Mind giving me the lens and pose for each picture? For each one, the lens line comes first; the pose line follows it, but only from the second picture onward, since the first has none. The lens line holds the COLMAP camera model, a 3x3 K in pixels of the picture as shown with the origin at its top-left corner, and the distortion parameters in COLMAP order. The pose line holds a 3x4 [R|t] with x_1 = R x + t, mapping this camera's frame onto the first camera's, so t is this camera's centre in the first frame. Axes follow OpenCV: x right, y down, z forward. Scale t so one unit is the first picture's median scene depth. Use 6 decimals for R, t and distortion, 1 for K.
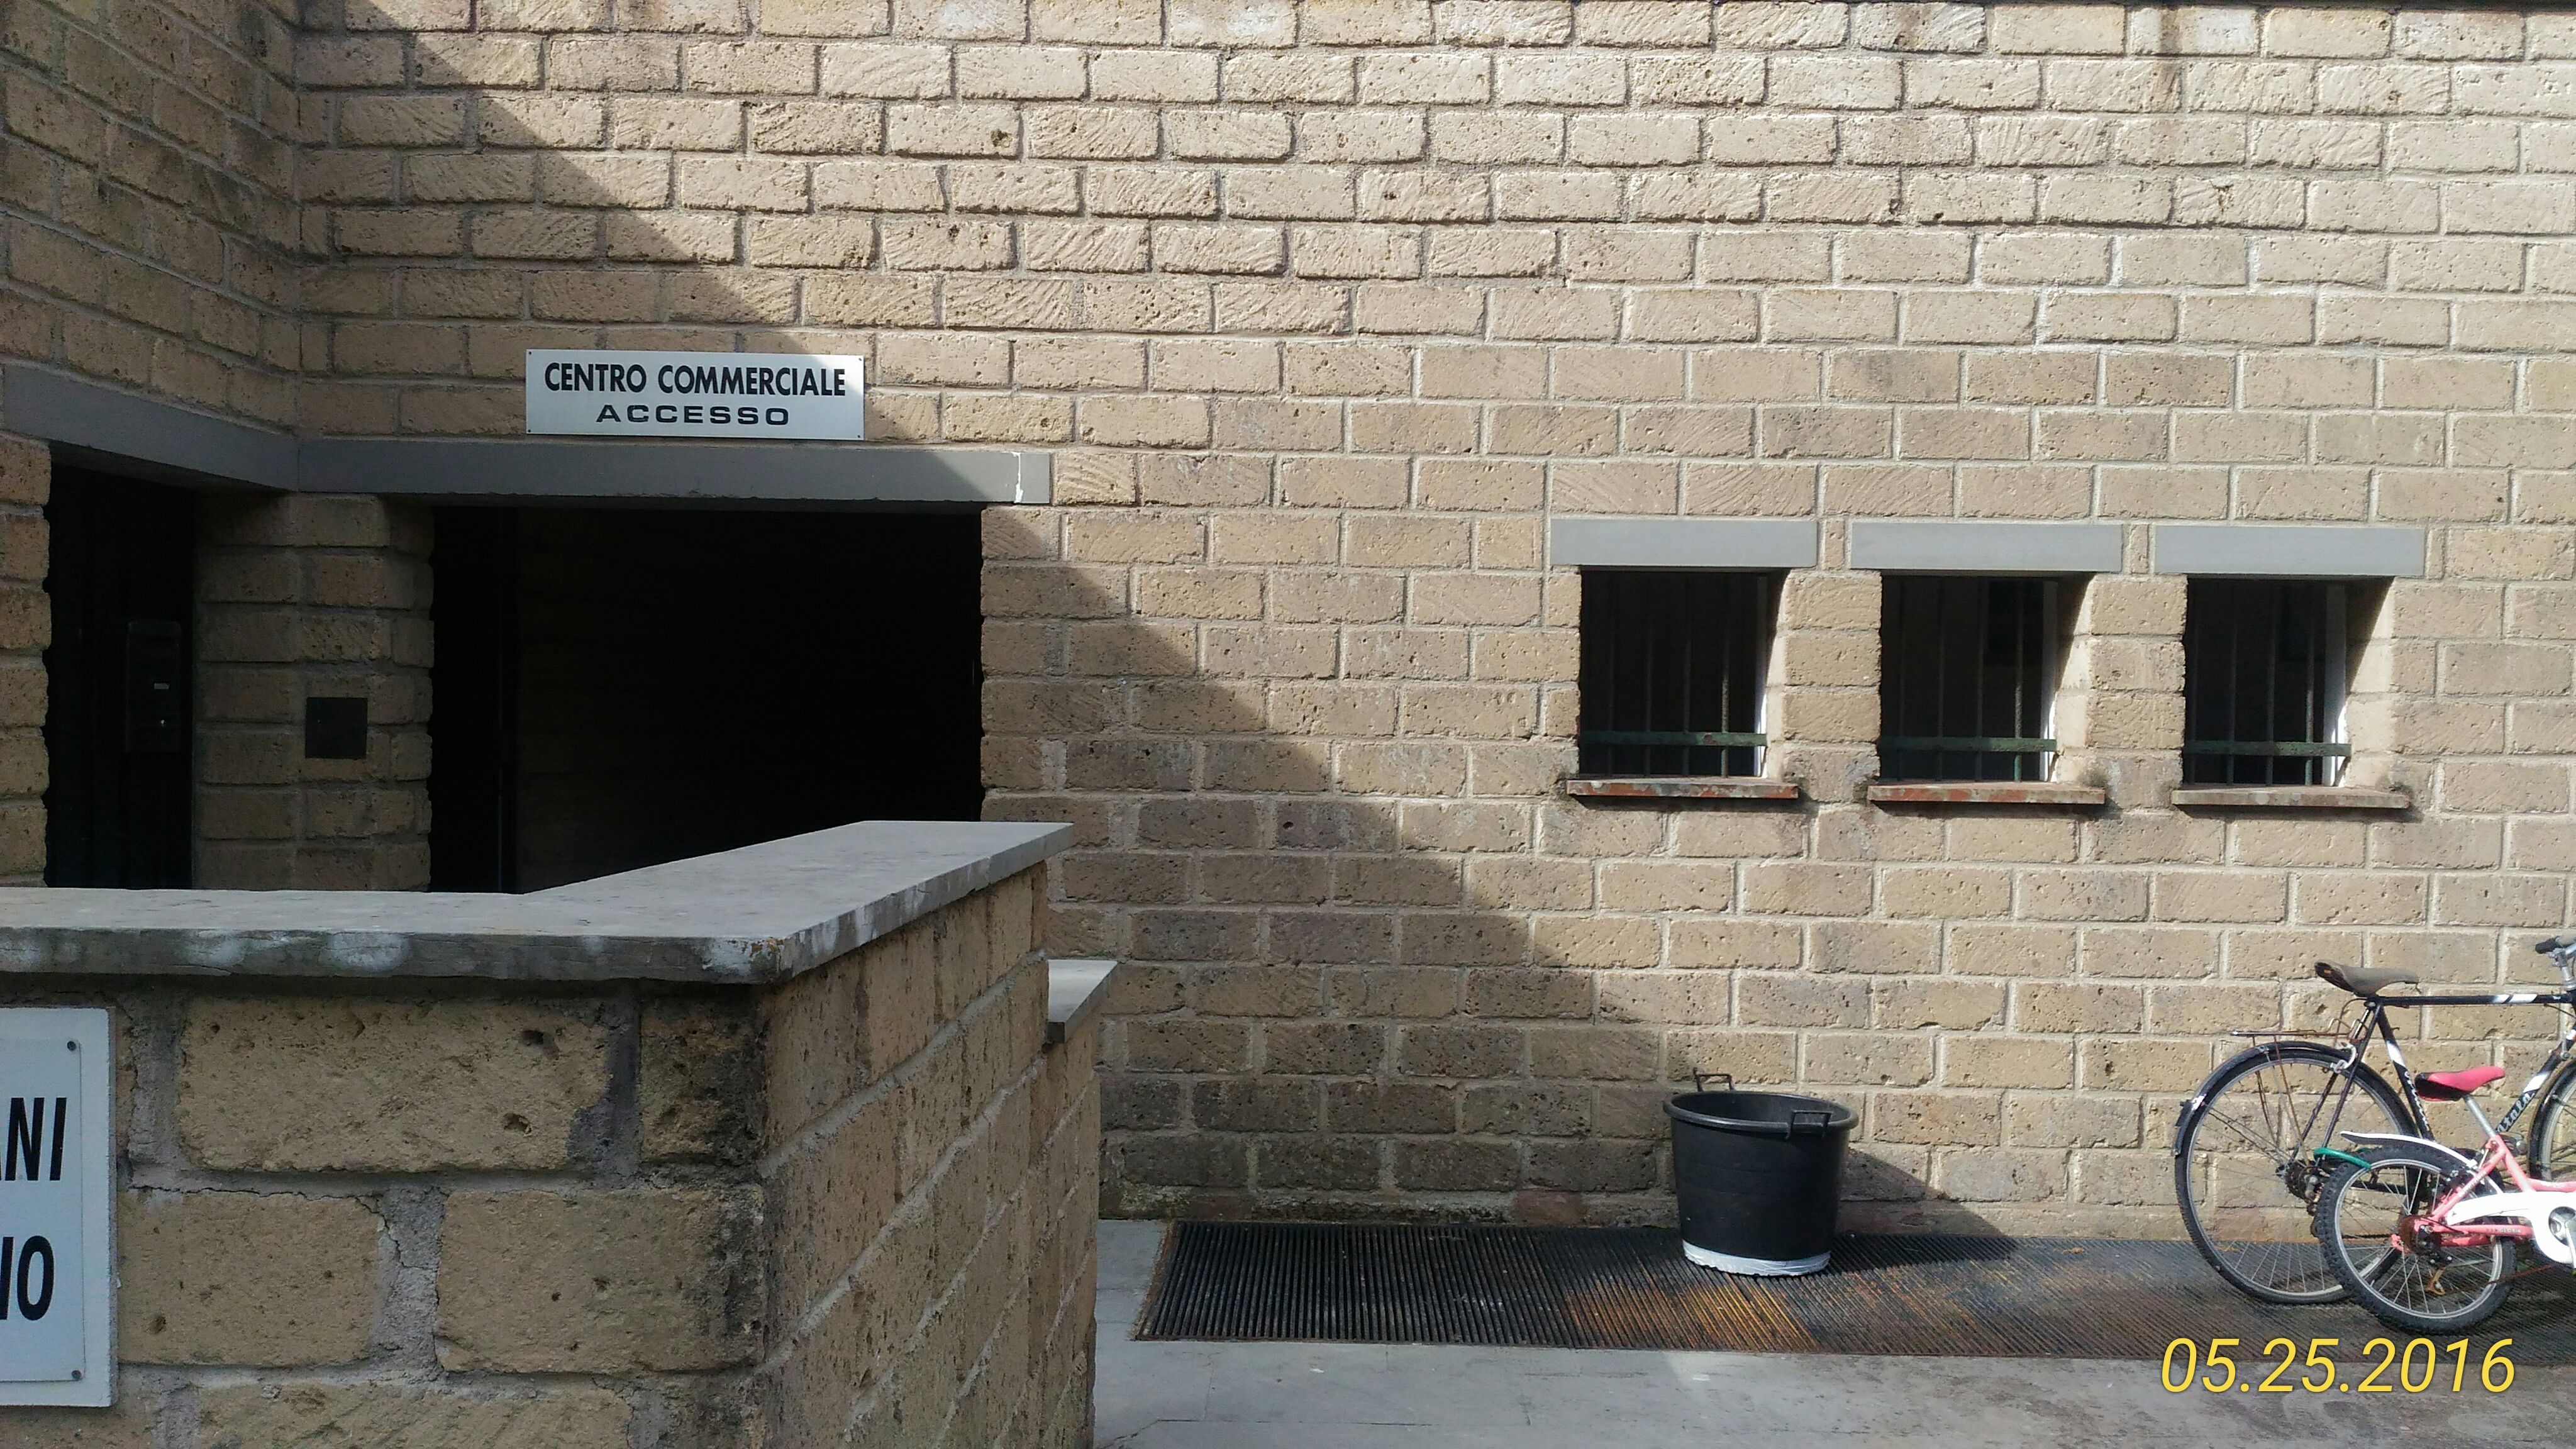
lens RADIAL K [[2188.3, 0, 1328.7], [0, 2188.3, 736.5], [0, 0, 1]] dist [0.130183, -0.312405]
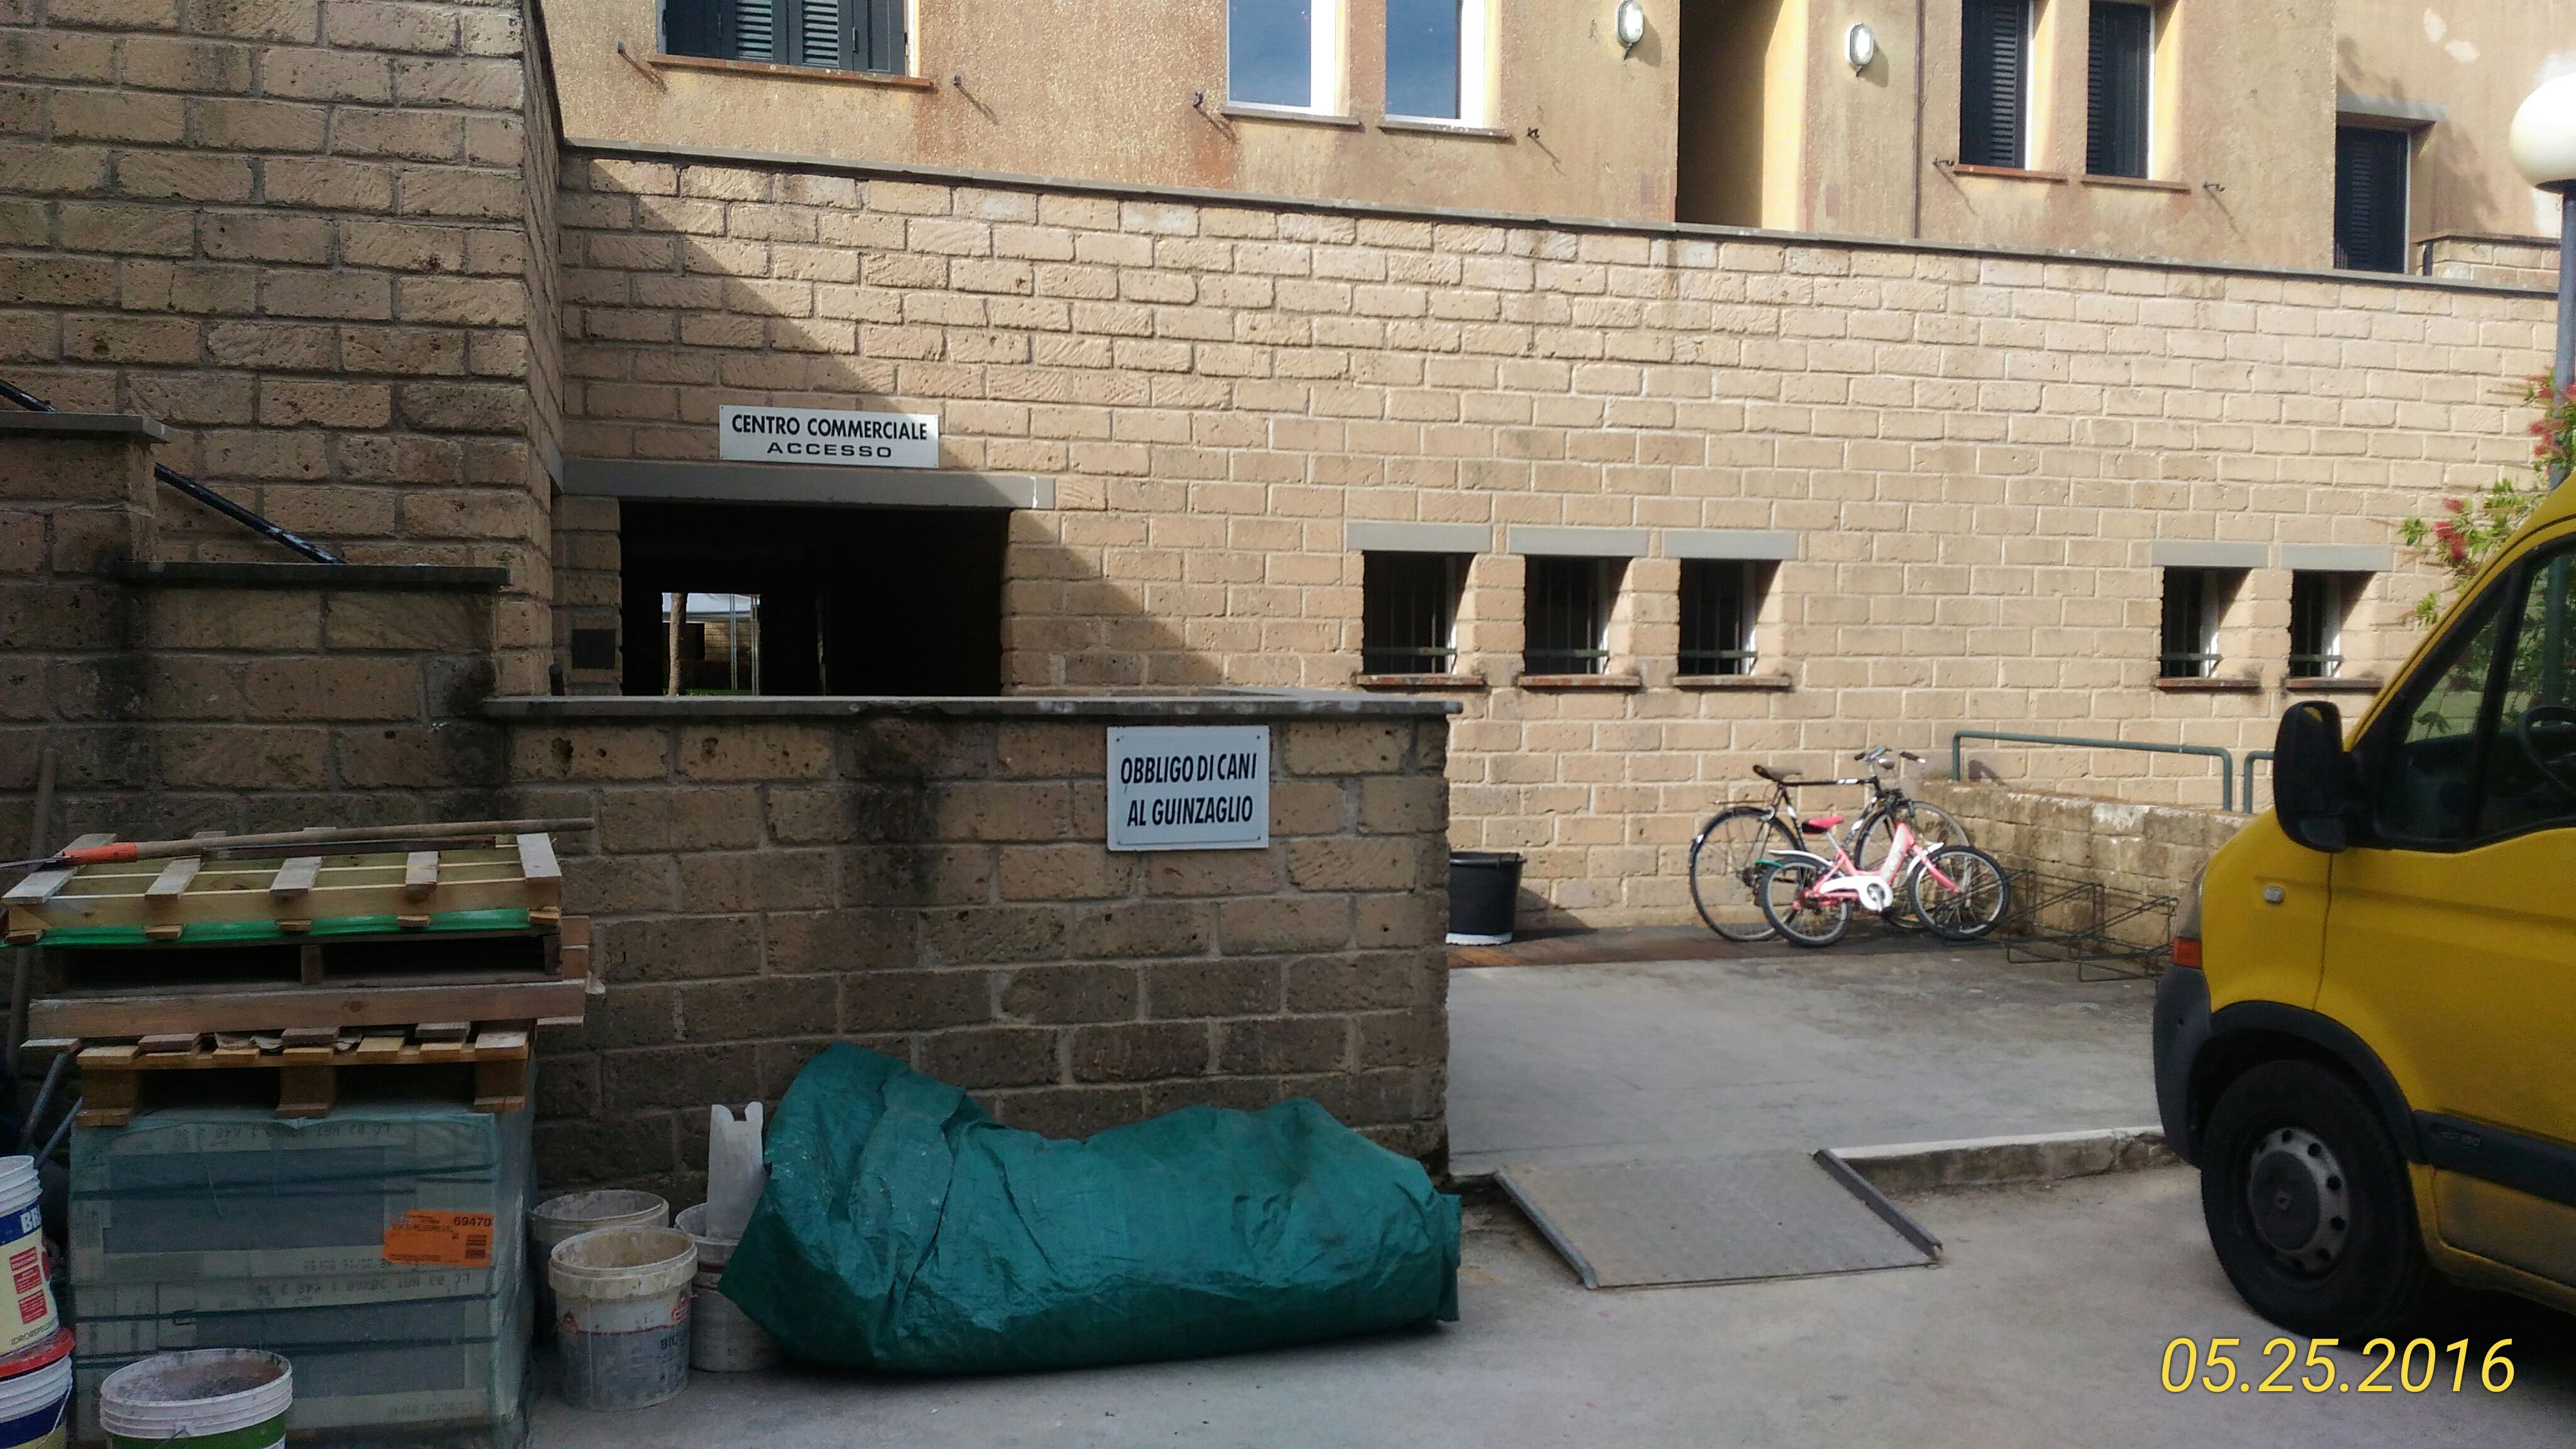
lens RADIAL K [[2188.3, 0, 1328.7], [0, 2188.3, 736.5], [0, 0, 1]] dist [0.130183, -0.312405]
pose [[0.952257, -0.018347, 0.304745, -0.433638], [0.008589, 0.999407, 0.033332, 0.010342], [-0.305176, -0.029123, 0.951850, -0.621470]]
